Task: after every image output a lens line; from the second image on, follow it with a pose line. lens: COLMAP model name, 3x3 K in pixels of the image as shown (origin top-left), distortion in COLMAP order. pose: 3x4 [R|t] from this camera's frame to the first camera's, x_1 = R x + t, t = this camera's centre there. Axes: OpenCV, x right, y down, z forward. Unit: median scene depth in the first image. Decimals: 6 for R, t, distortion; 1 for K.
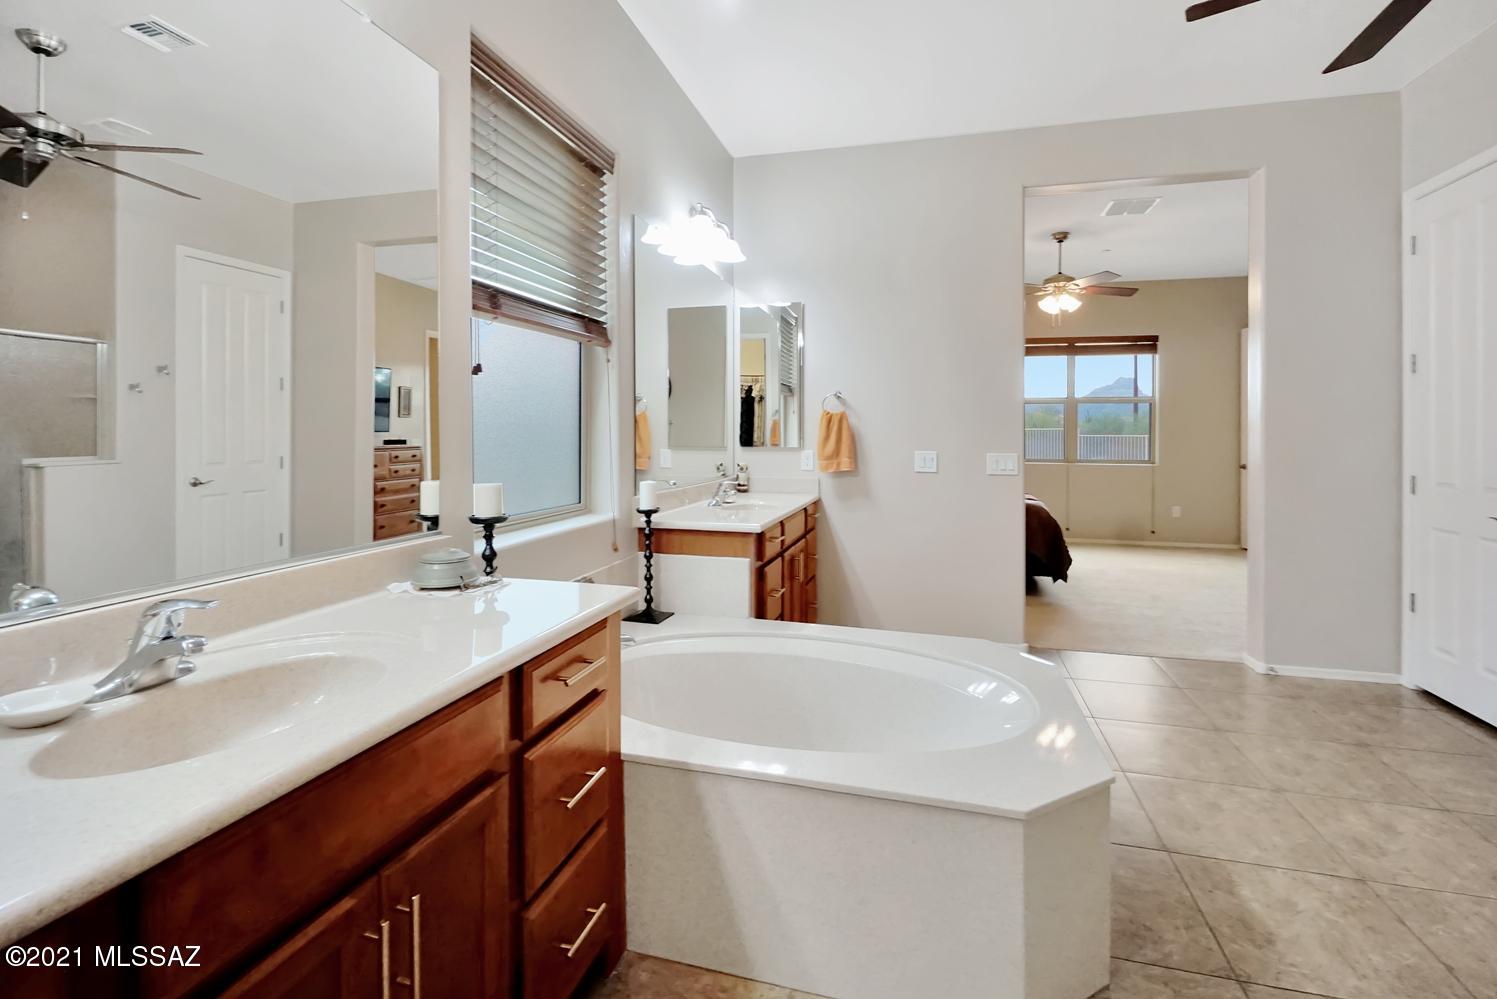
lens RADIAL K [[700.2, 0, 744.5], [0, 700.2, 439.9], [0, 0, 1]] dist [-0.004484, -0.000775]
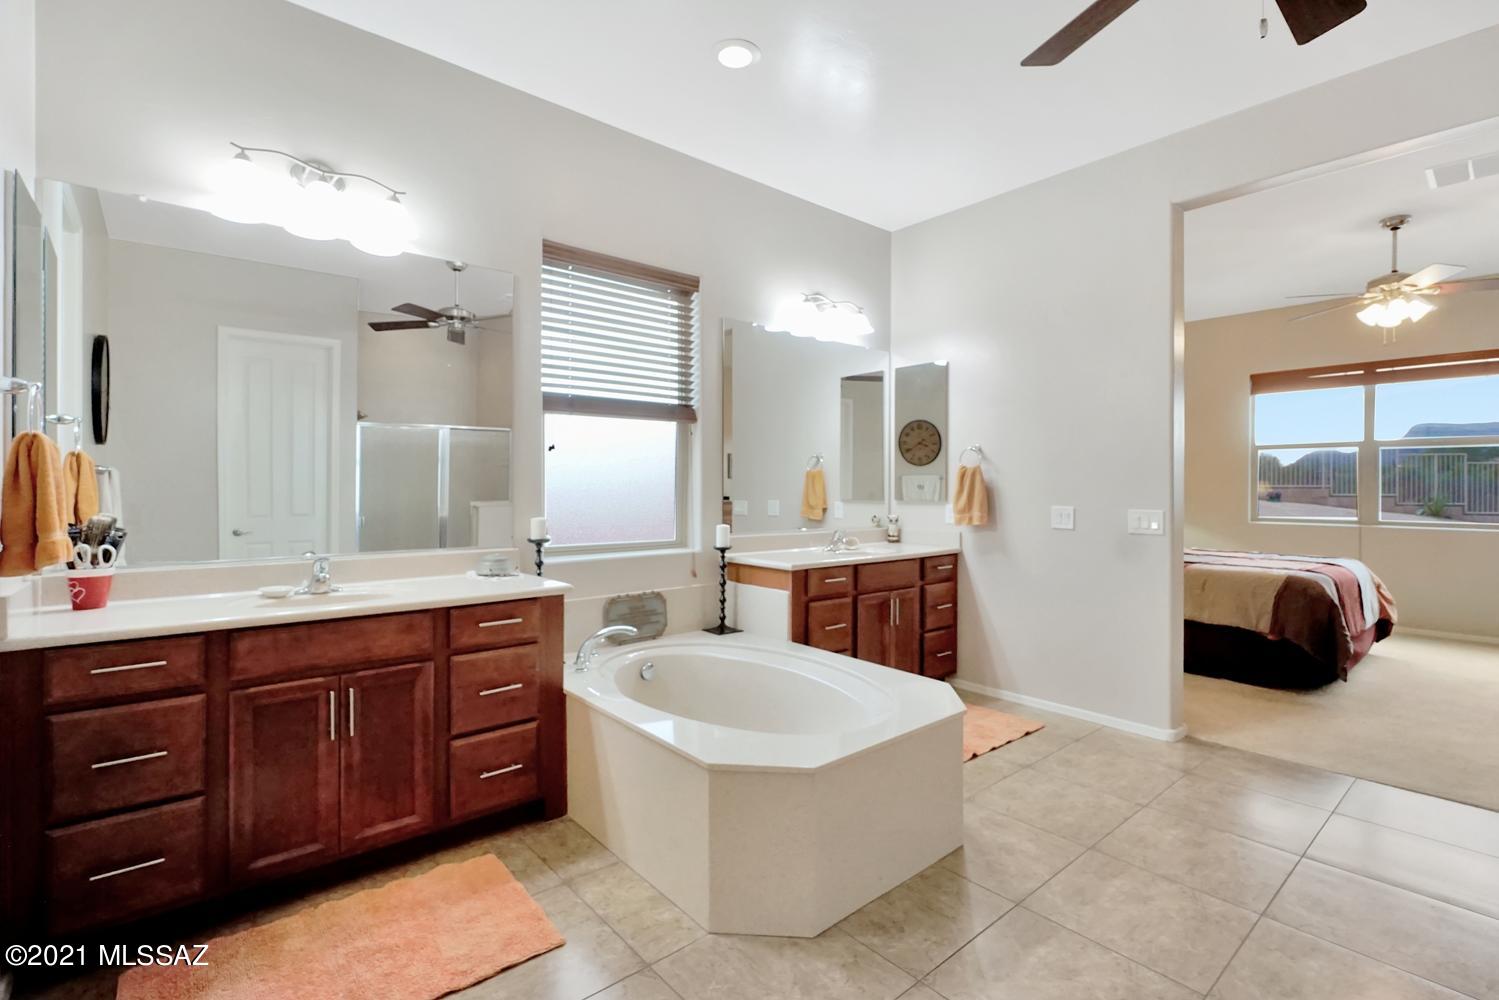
lens RADIAL K [[685.1, 0, 682.8], [0, 685.1, 483.0], [0, 0, 1]] dist [-0.001011, -0.000060]
pose [[0.807281, -0.004216, -0.590153, 0.472364], [-0.004284, 0.999906, -0.013004, -0.001576], [0.590152, 0.013026, 0.807187, -0.053067]]
